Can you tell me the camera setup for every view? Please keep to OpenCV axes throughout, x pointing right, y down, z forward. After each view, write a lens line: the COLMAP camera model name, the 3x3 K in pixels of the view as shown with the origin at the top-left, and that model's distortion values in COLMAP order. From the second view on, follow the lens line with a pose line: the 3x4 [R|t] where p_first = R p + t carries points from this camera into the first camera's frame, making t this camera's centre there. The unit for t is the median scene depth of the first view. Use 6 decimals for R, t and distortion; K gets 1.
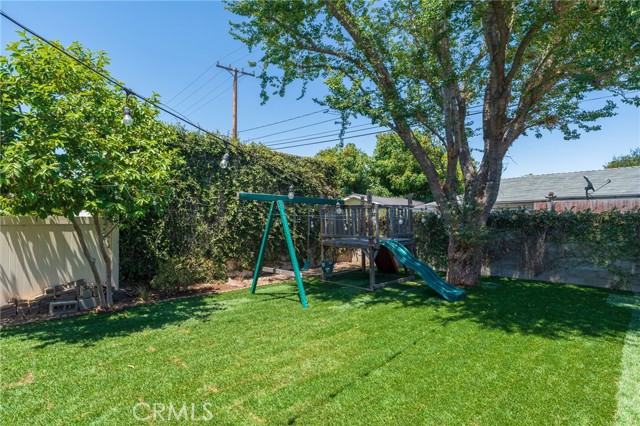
lens RADIAL K [[336.2, 0, 325.4], [0, 336.2, 214.3], [0, 0, 1]] dist [-0.004151, 0.000154]
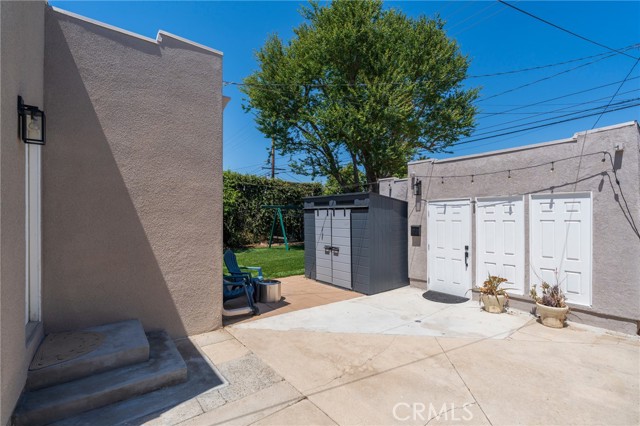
lens RADIAL K [[292.0, 0, 317.1], [0, 292.0, 215.6], [0, 0, 1]] dist [-0.002030, 0.000076]
pose [[0.988407, -0.001575, -0.151822, 0.394344], [0.004032, 0.999866, 0.015876, -0.016586], [0.151777, -0.016304, 0.988280, -0.887674]]
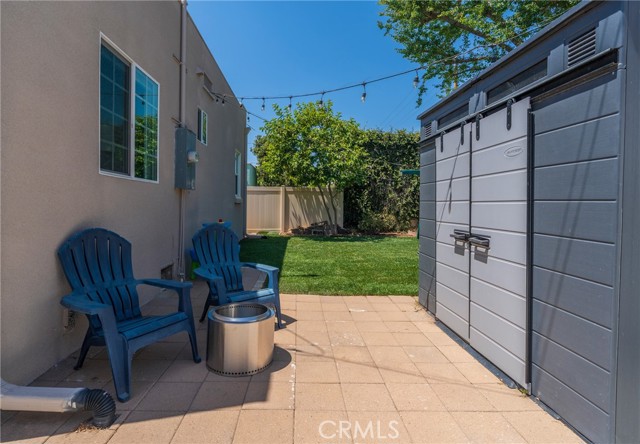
lens RADIAL K [[327.5, 0, 310.5], [0, 327.5, 210.1], [0, 0, 1]] dist [-0.012417, 0.000840]
pose [[0.718111, 0.022486, -0.695565, 0.418469], [-0.000112, 0.999482, 0.032195, 0.062336], [0.695928, -0.023042, 0.717742, -0.327906]]
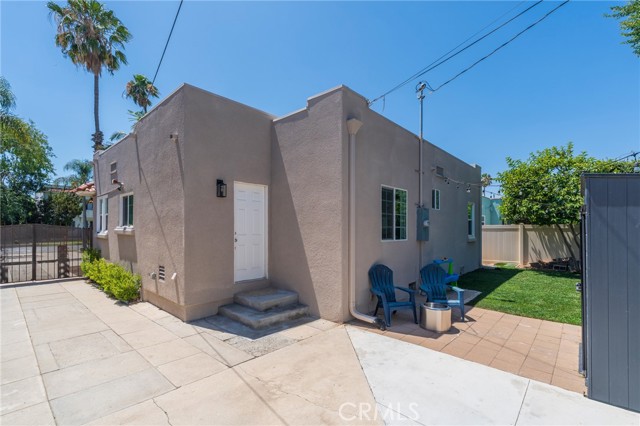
lens RADIAL K [[292.0, 0, 321.2], [0, 292.0, 228.4], [0, 0, 1]] dist [-0.002030, 0.000076]
pose [[0.021694, 0.003330, -0.999759, 0.783885], [0.021675, 0.999758, 0.003801, -0.007281], [0.999530, -0.021752, 0.021616, -0.409684]]
